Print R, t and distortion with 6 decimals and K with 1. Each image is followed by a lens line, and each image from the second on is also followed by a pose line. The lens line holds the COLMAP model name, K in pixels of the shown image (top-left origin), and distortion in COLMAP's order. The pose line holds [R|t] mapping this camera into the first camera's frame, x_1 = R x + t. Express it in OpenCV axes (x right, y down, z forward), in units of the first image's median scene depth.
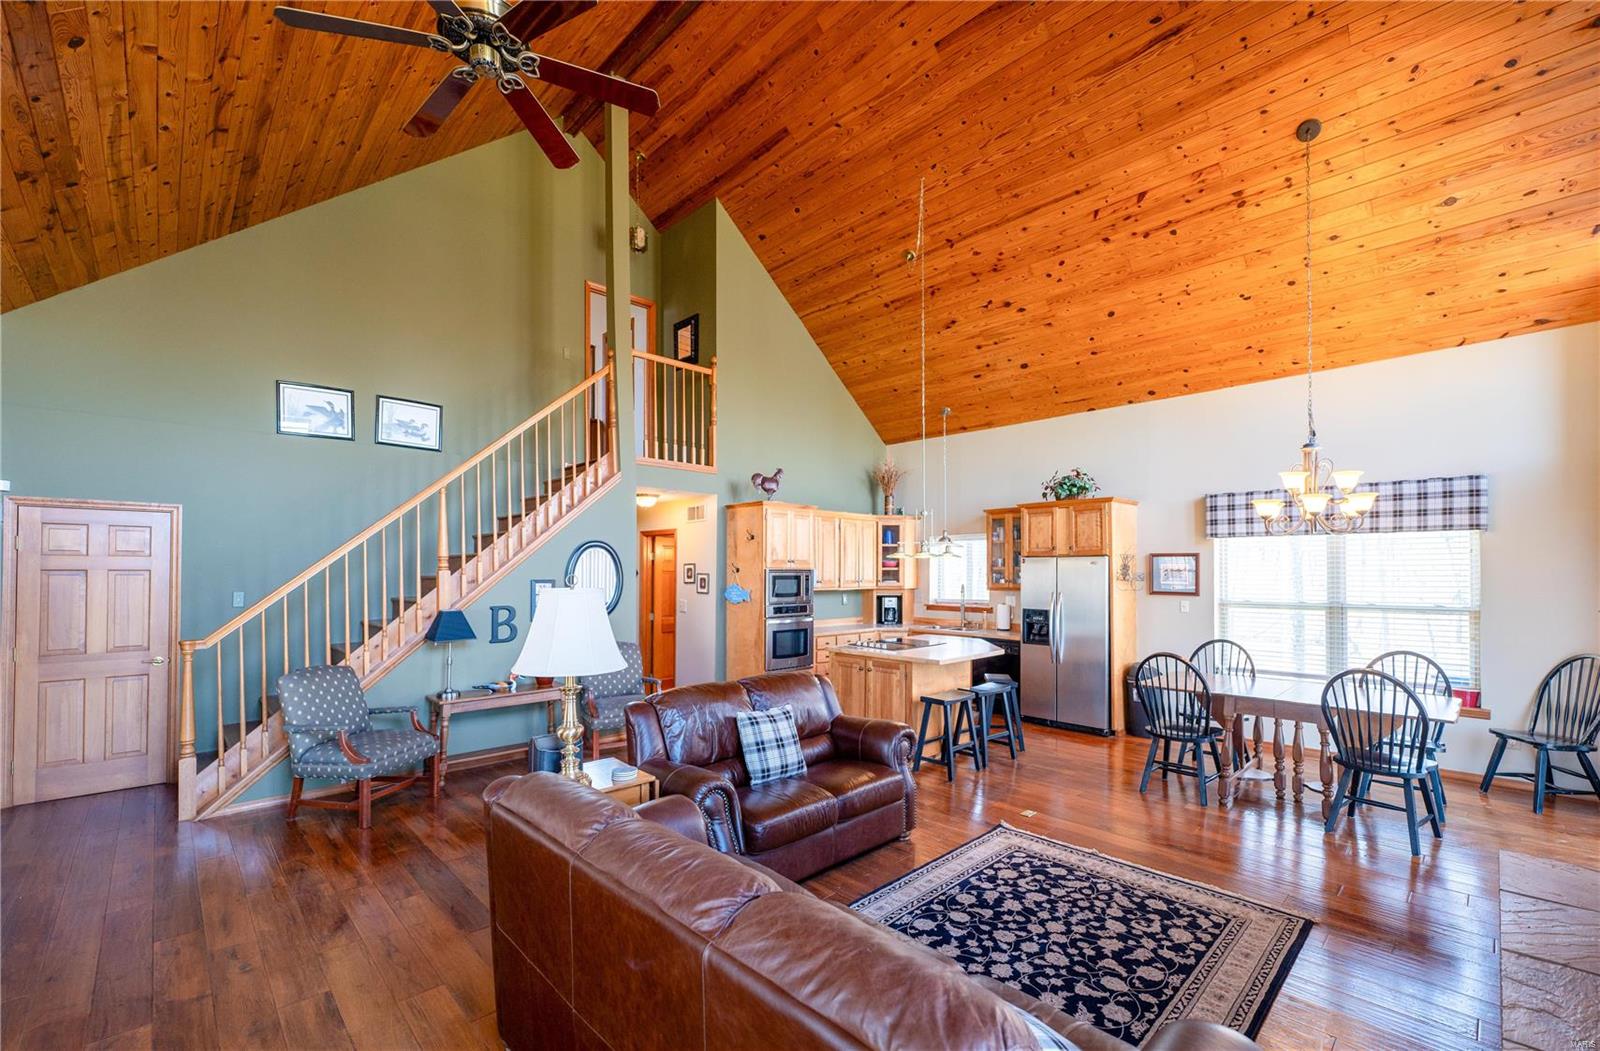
lens RADIAL K [[663.0, 0, 835.4], [0, 663.0, 563.6], [0, 0, 1]] dist [0.000290, 0.000121]
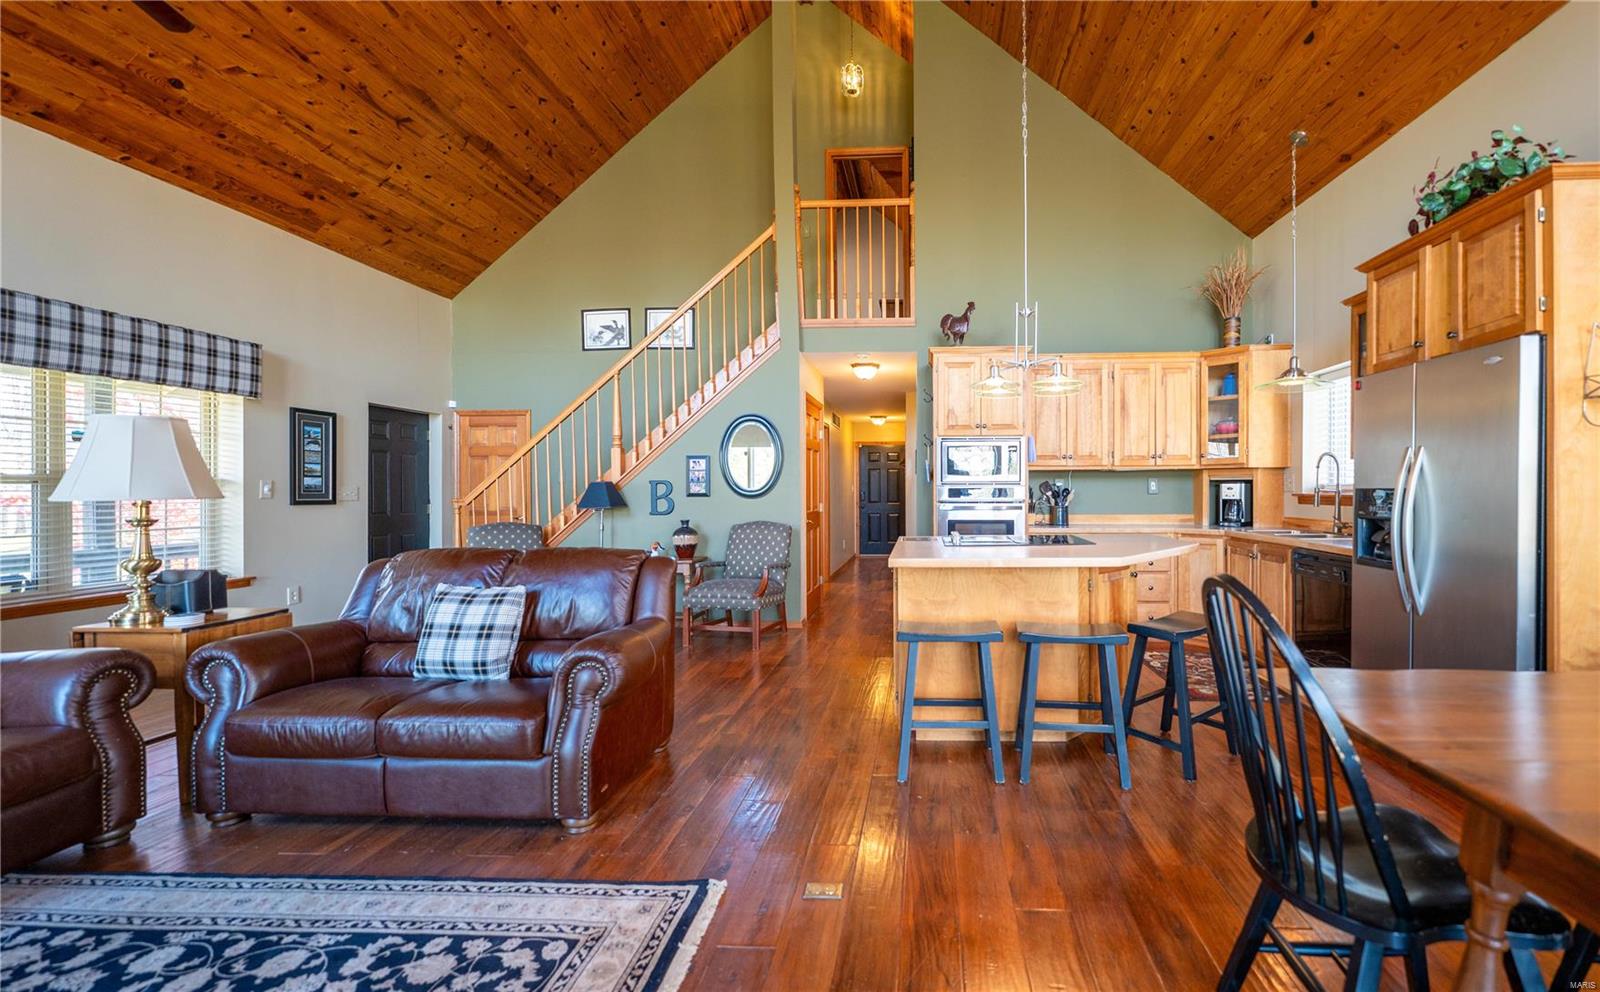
lens RADIAL K [[653.1, 0, 891.8], [0, 653.1, 496.0], [0, 0, 1]] dist [0.000851, 0.000480]
pose [[0.667177, 0.001661, -0.744897, 0.409542], [0.014392, 0.999782, 0.015119, 0.061946], [0.744760, -0.020807, 0.667008, 0.457403]]
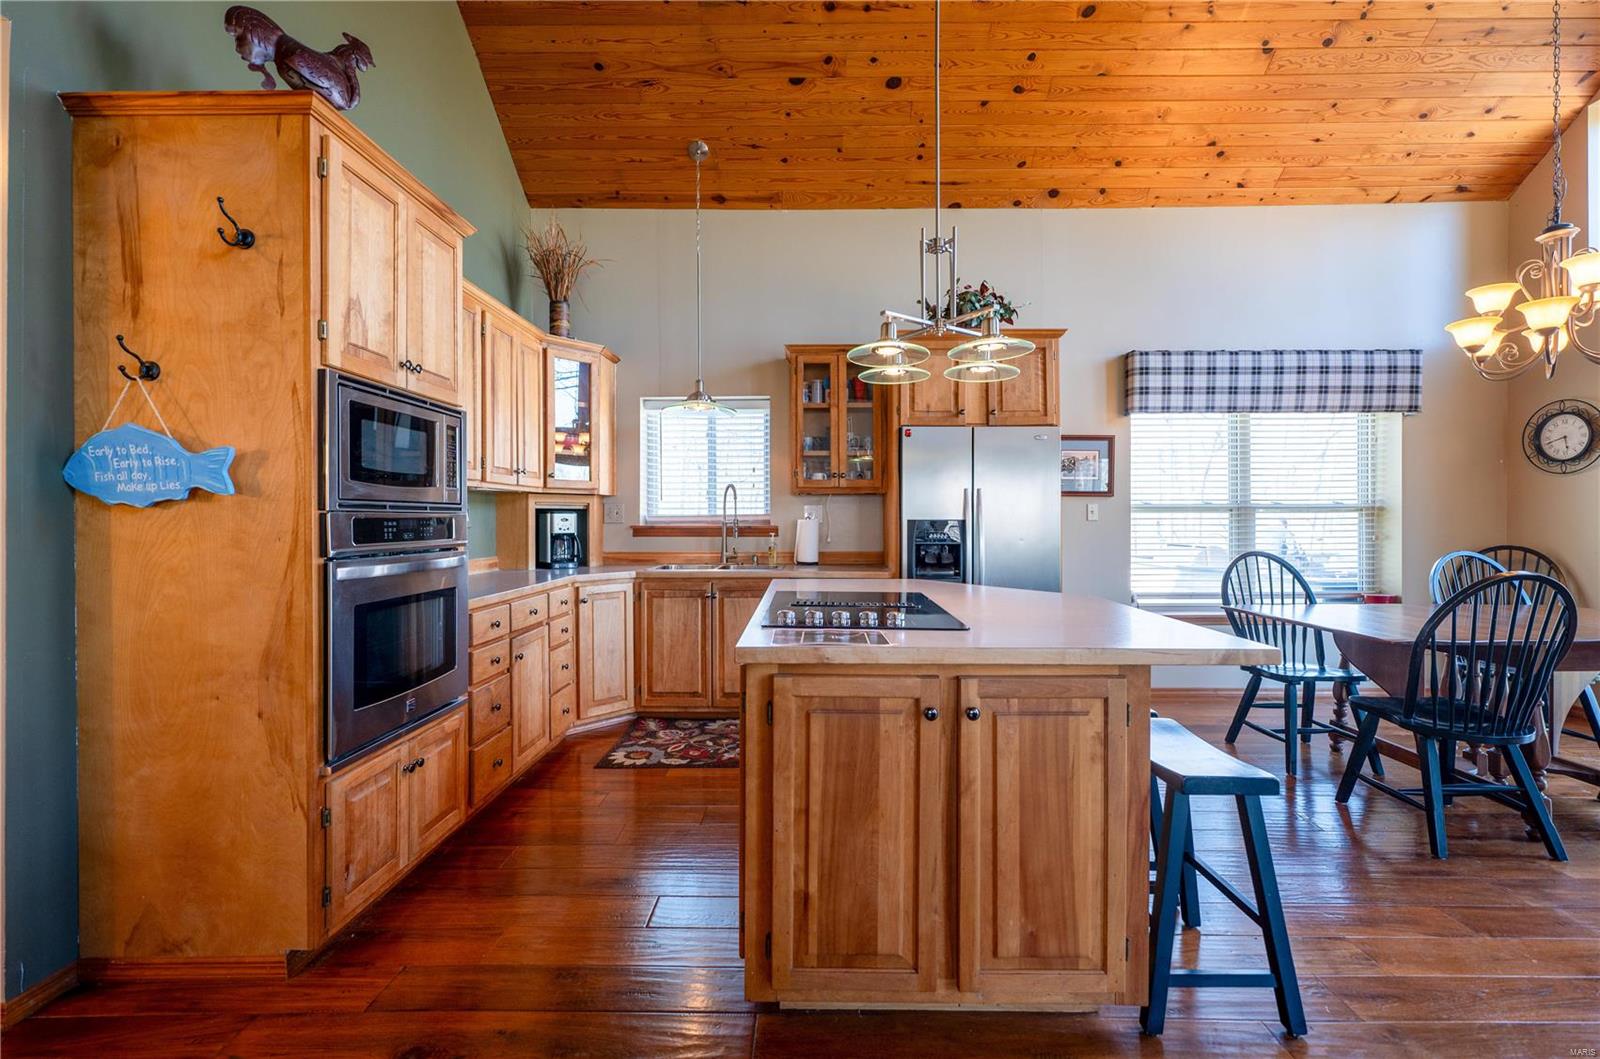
lens RADIAL K [[643.3, 0, 816.4], [0, 643.3, 517.8], [0, 0, 1]] dist [0.003100, 0.000103]
pose [[0.718540, -0.002879, 0.695480, -0.140532], [-0.006822, 0.999914, 0.011188, 0.061120], [-0.695452, -0.012784, 0.718458, 0.677138]]
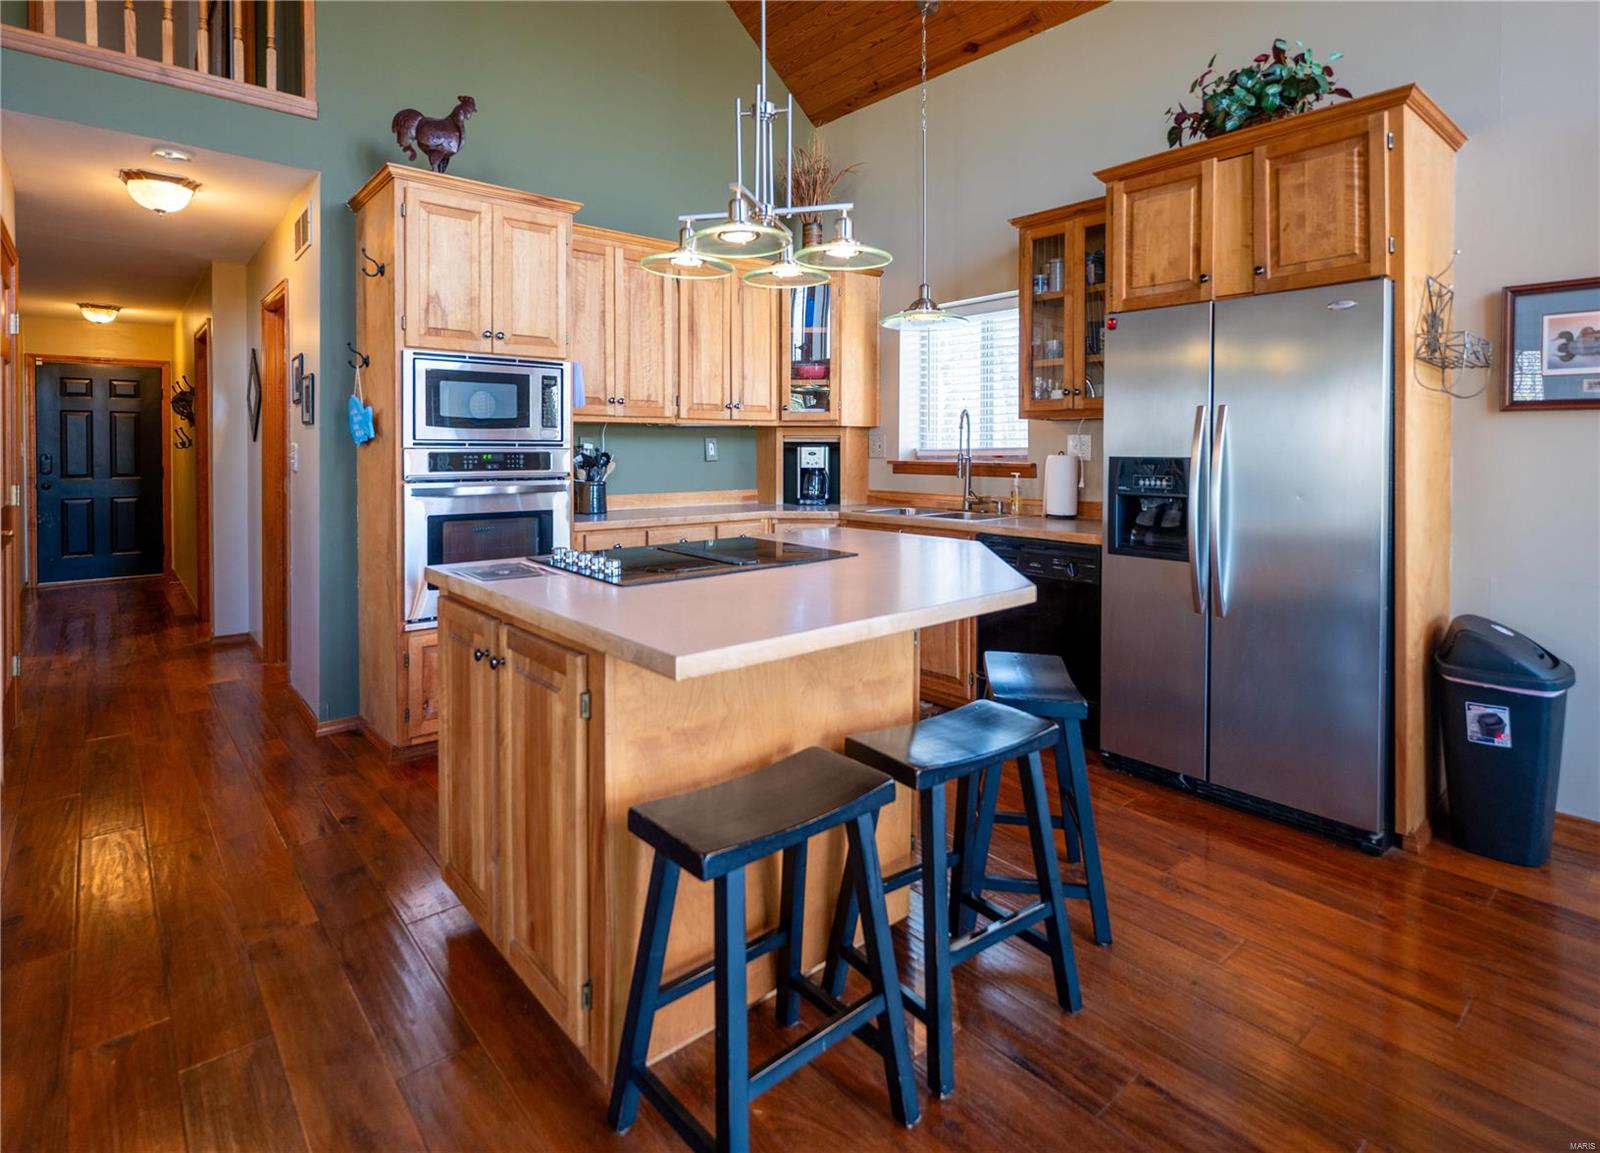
lens RADIAL K [[825.7, 0, 806.4], [0, 825.7, 461.3], [0, 0, 1]] dist [-0.002238, -0.000669]
pose [[0.996827, -0.000034, -0.079596, 0.155961], [0.002166, 0.999641, 0.026698, 0.058357], [0.079566, -0.026785, 0.996470, 0.545905]]
